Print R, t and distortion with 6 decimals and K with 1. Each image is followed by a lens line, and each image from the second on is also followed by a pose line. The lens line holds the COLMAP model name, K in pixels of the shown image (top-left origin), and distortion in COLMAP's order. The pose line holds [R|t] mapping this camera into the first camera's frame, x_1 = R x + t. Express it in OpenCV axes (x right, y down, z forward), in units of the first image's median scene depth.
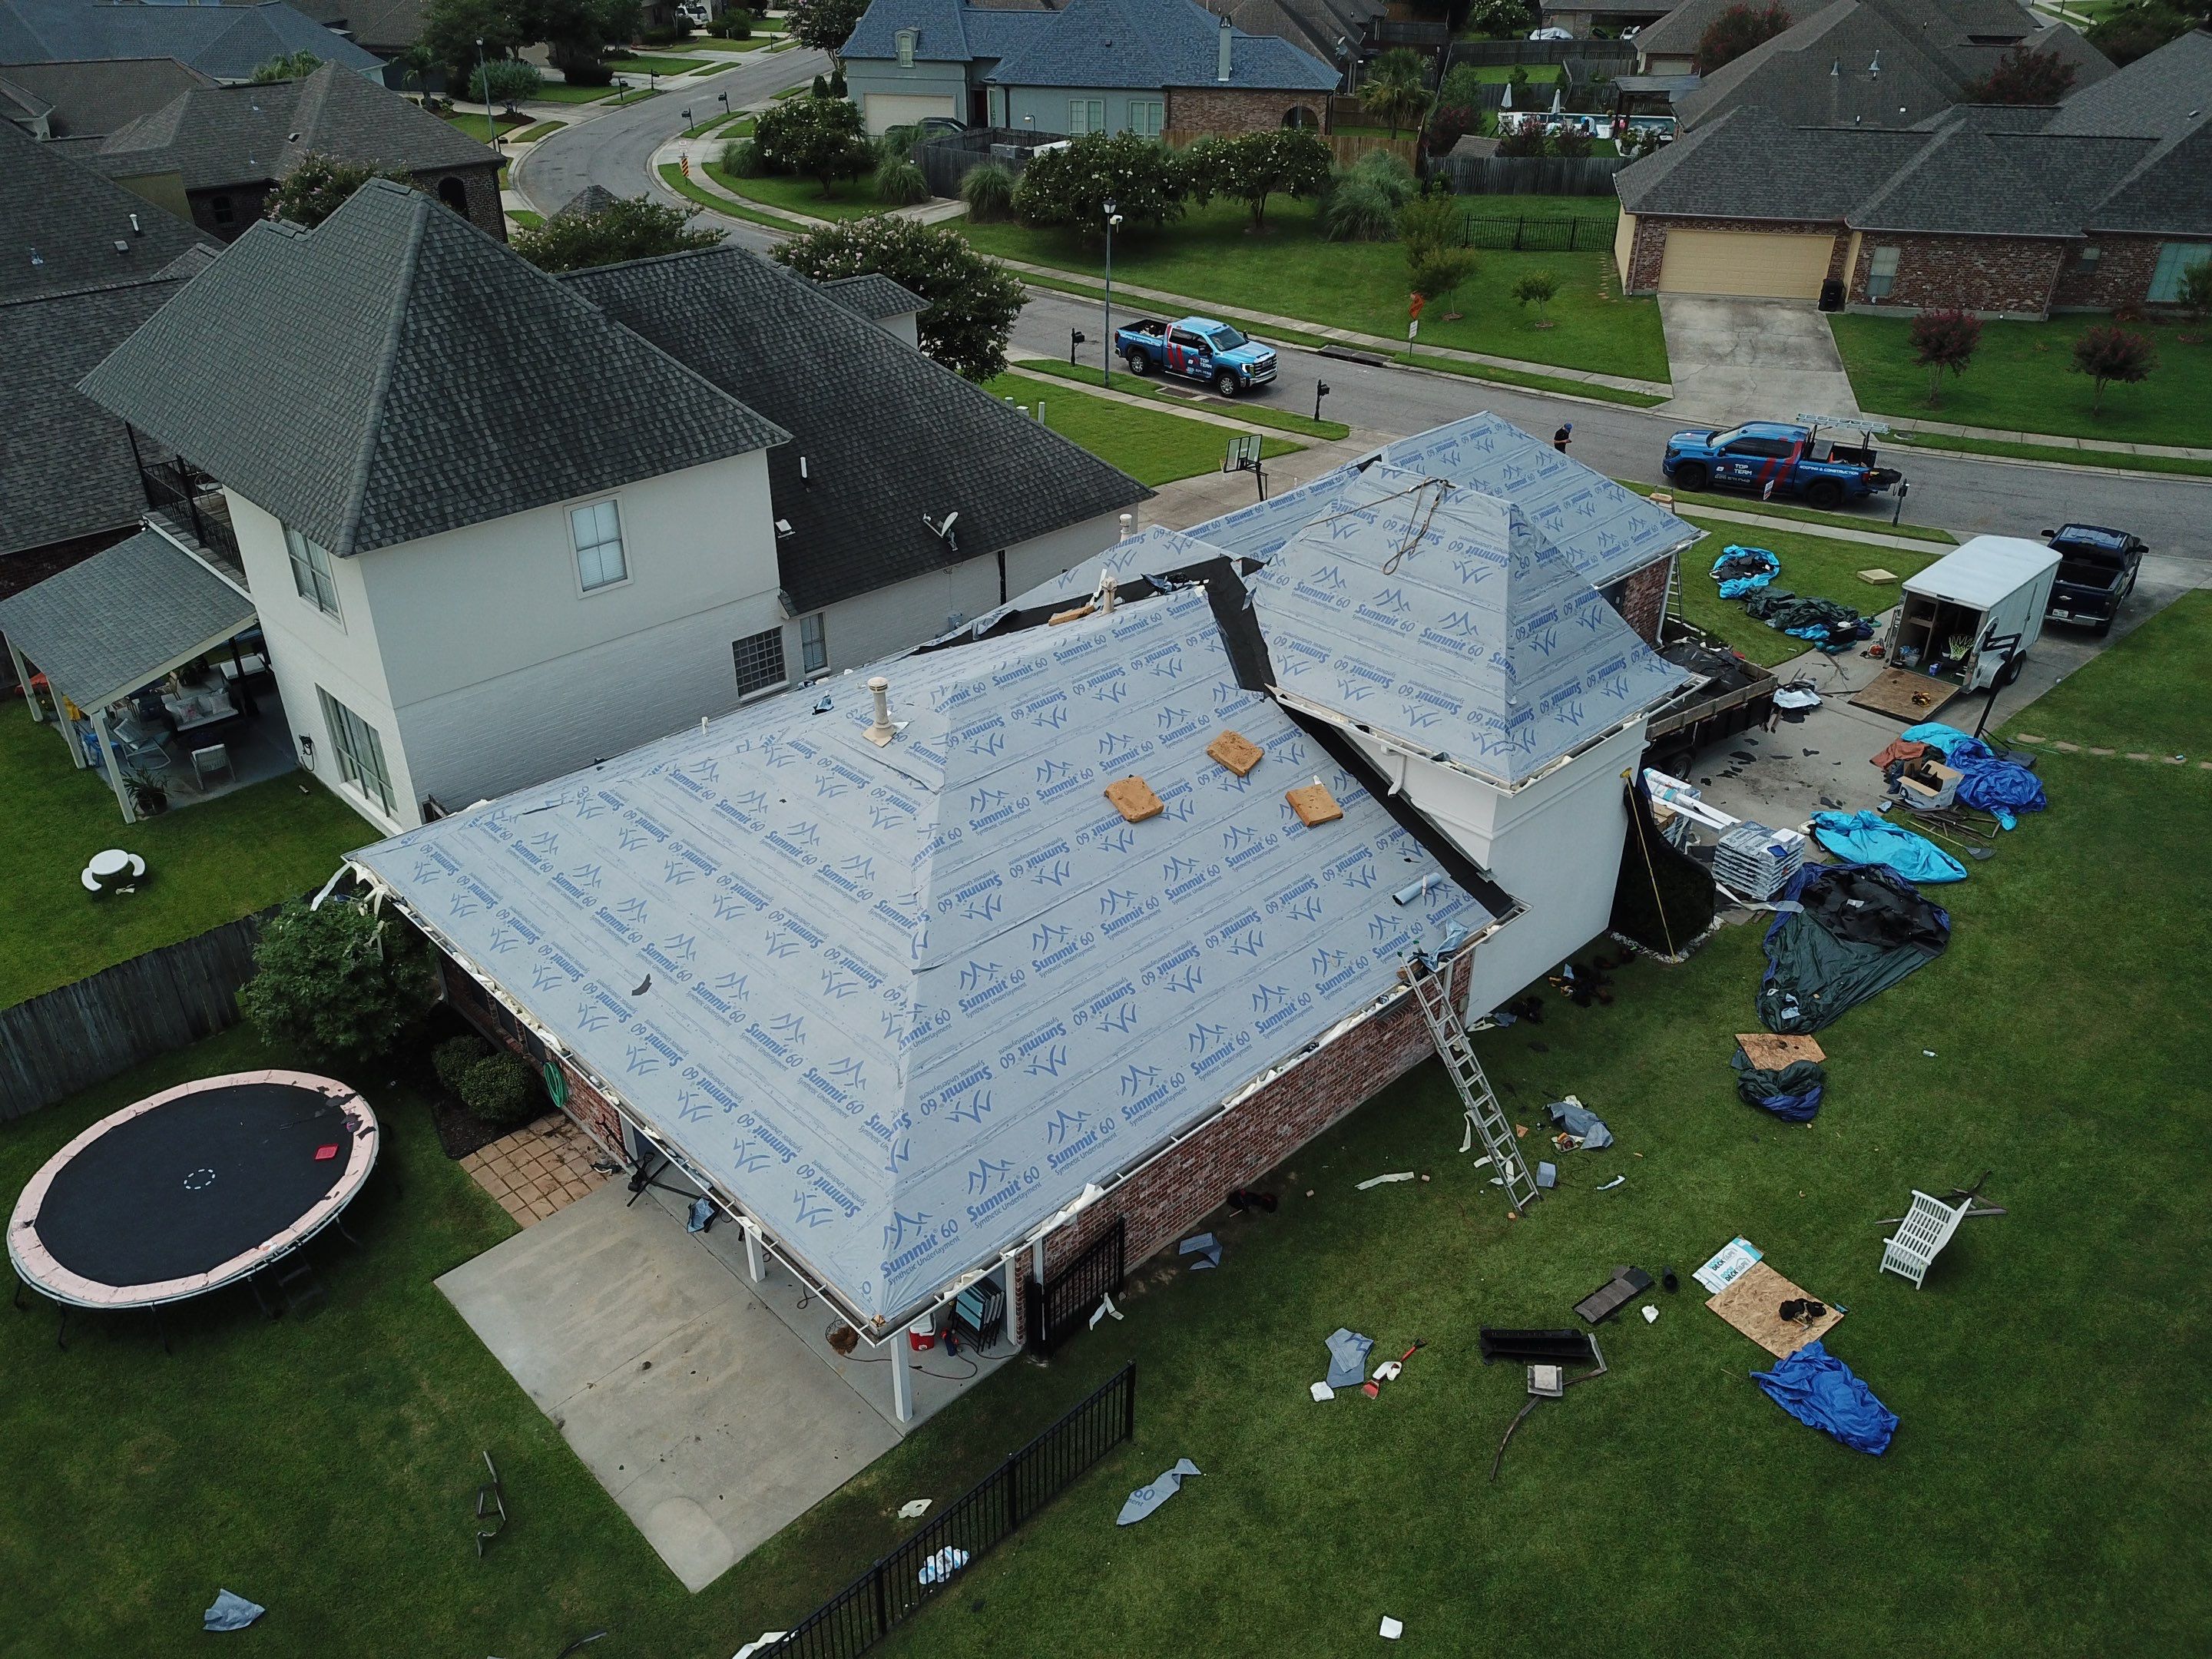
lens RADIAL K [[1671.5, 0, 1093.8], [0, 1671.5, 834.6], [0, 0, 1]] dist [-0.000183, -0.000365]
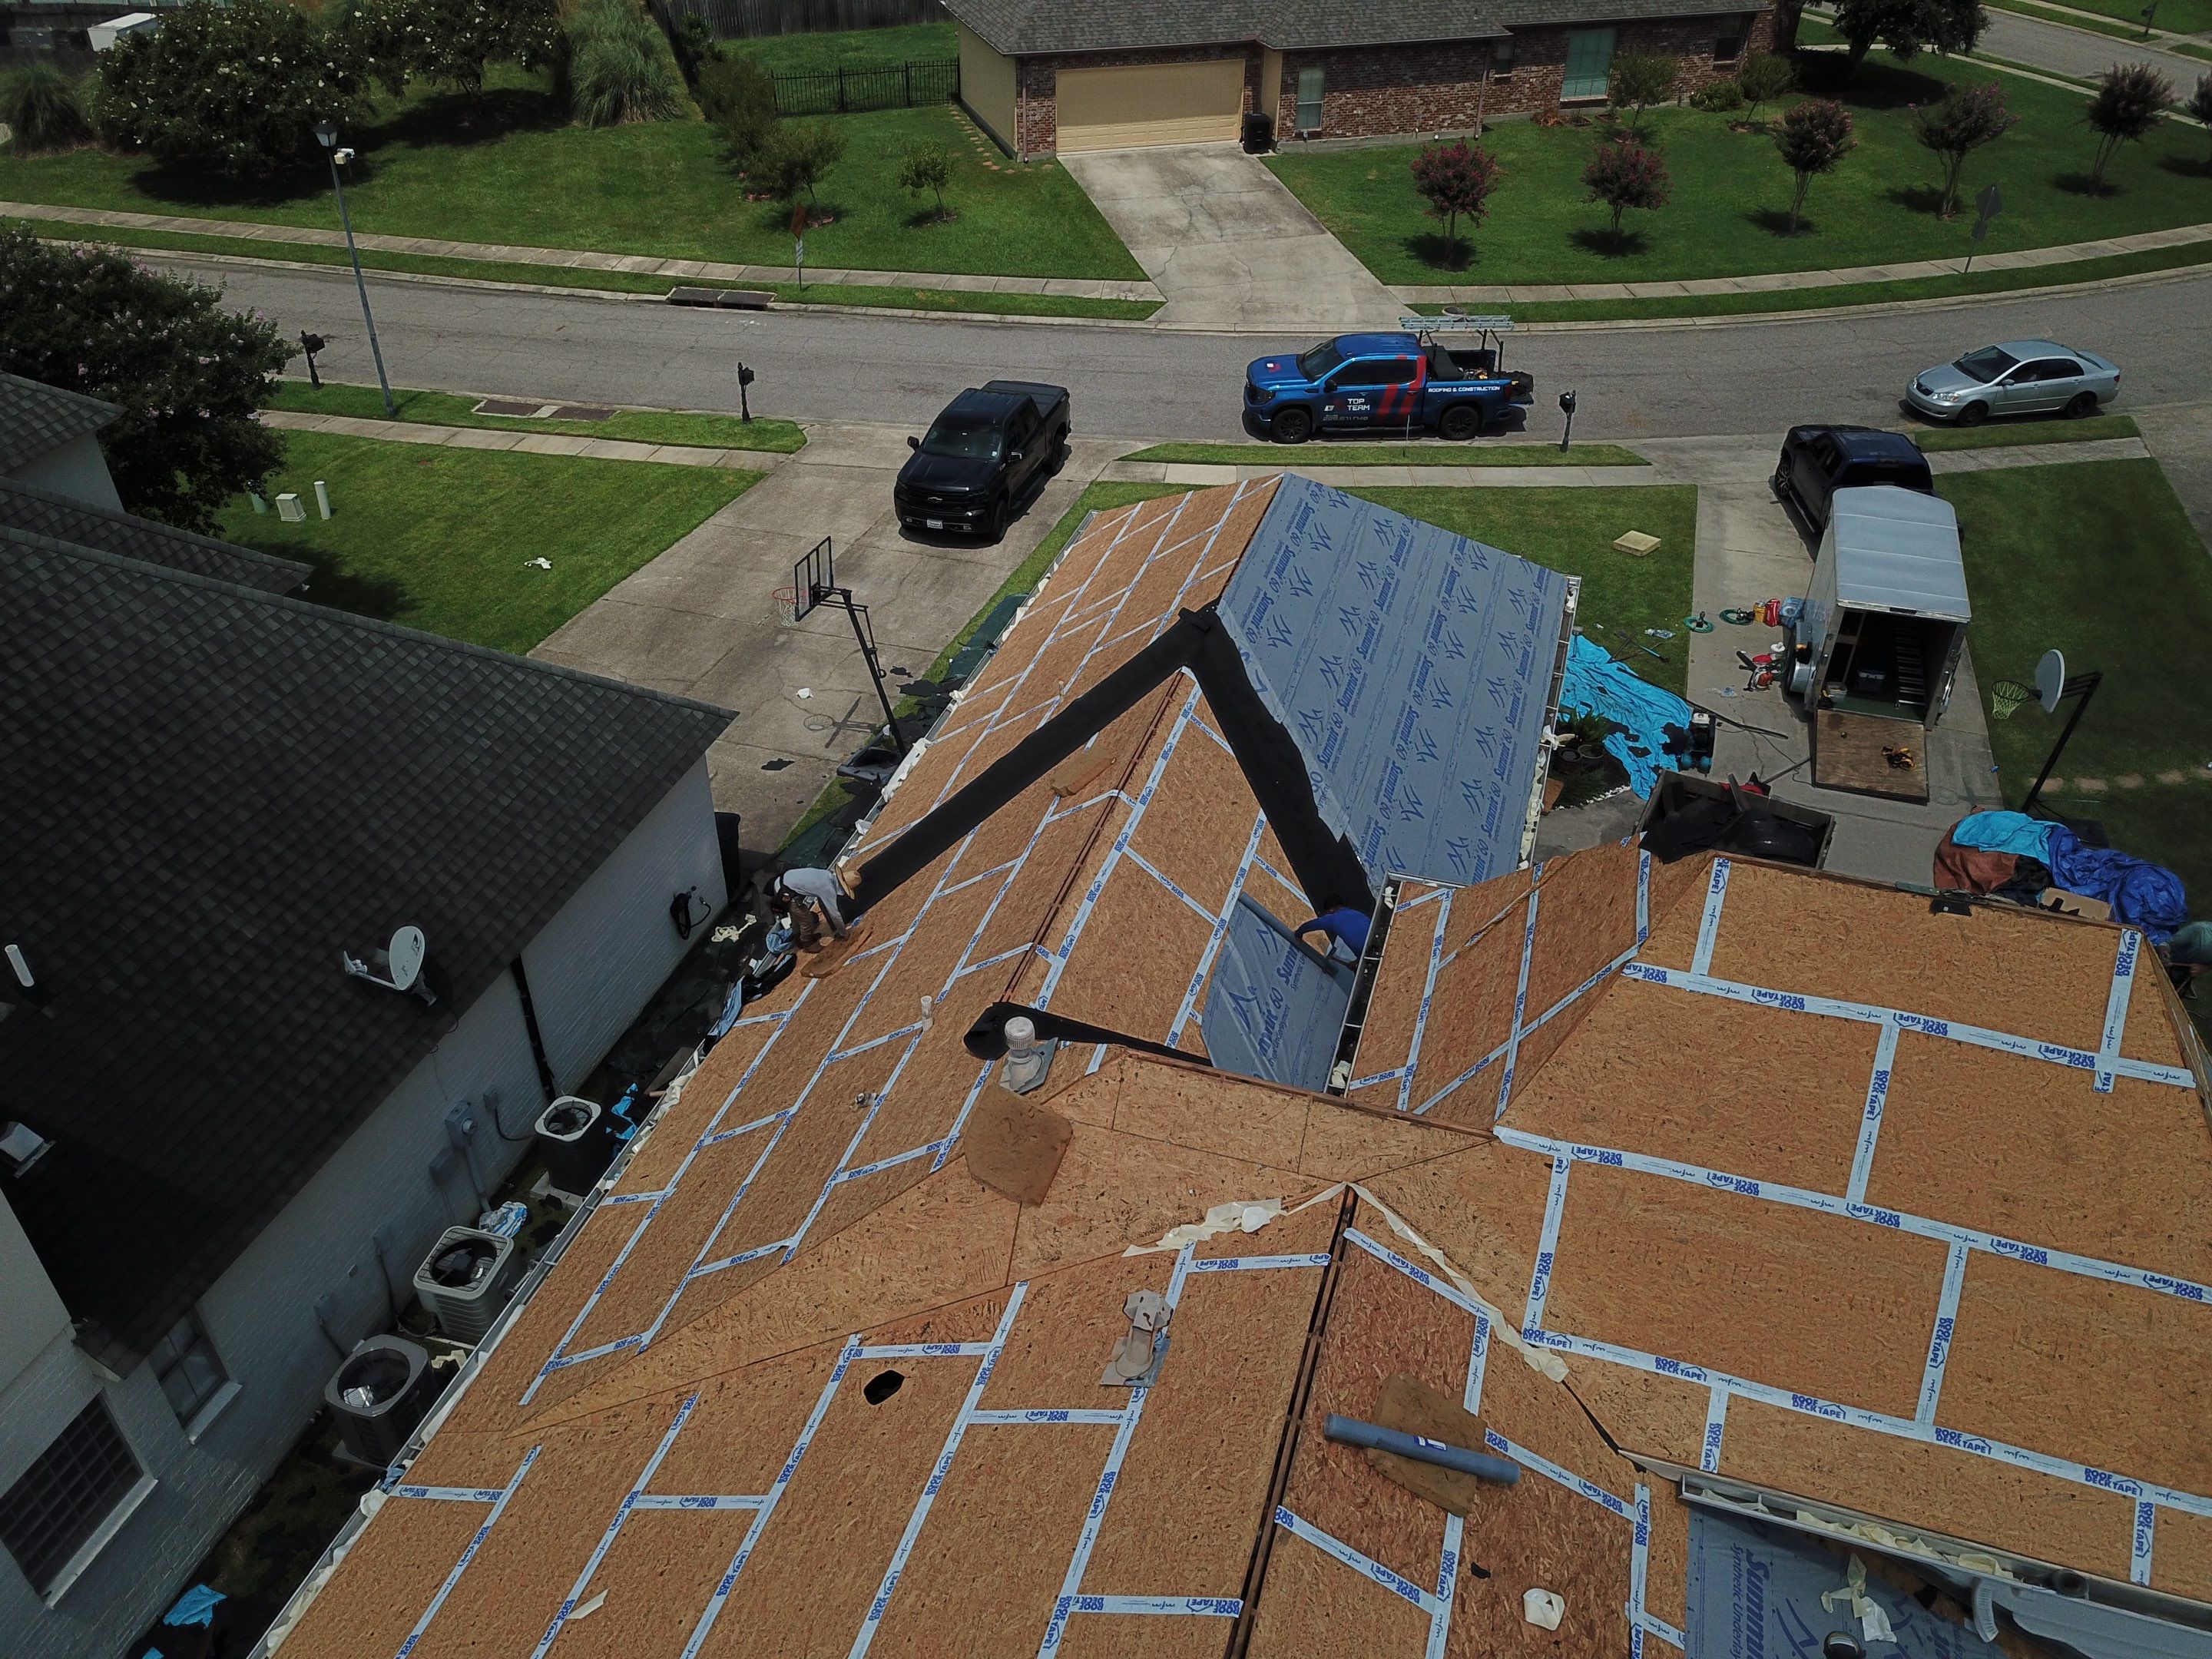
lens RADIAL K [[1671.5, 0, 1093.8], [0, 1671.5, 834.6], [0, 0, 1]] dist [-0.000183, -0.000365]
pose [[0.873261, -0.282389, 0.397078, -0.116162], [0.243904, 0.958824, 0.145487, -0.293593], [-0.421812, -0.030199, 0.906180, 0.623324]]
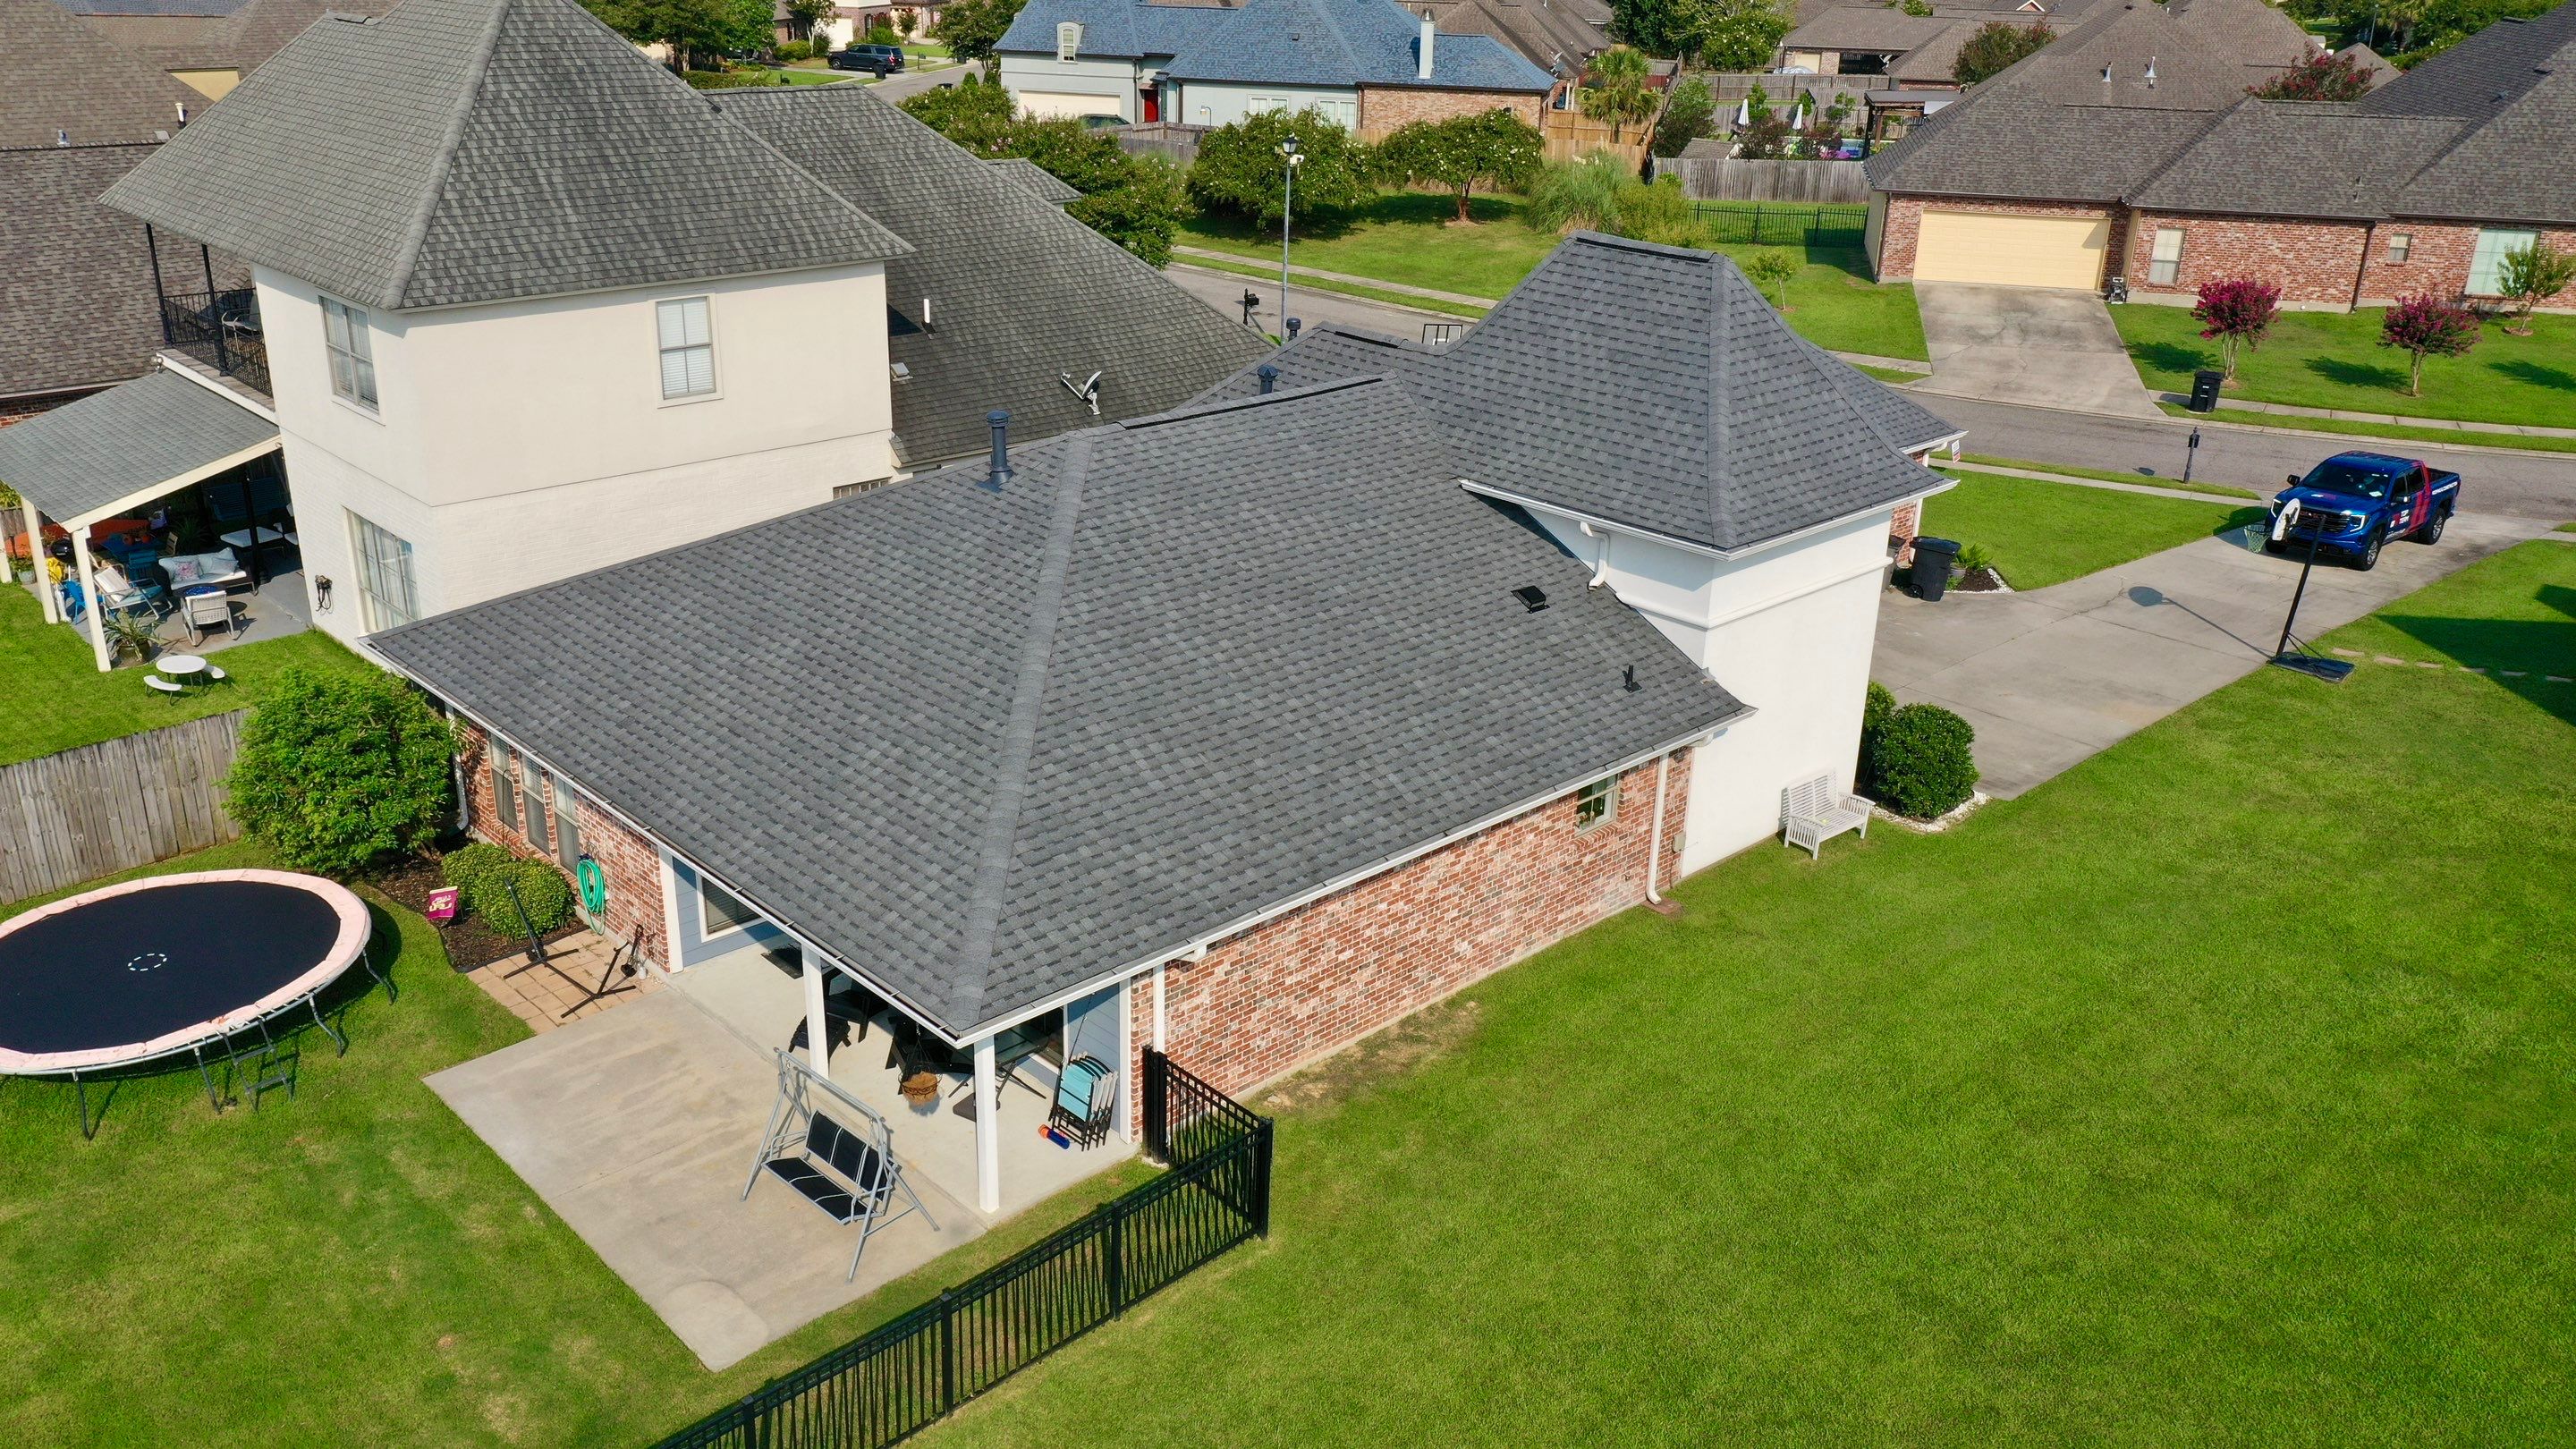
lens RADIAL K [[2010.8, 0, 1294.2], [0, 2010.8, 709.7], [0, 0, 1]] dist [-0.001436, 0.005708]
pose [[0.999700, 0.021879, 0.010997, 0.012516], [-0.019852, 0.987063, -0.159101, 0.169685], [-0.014336, 0.158835, 0.987201, -0.005646]]
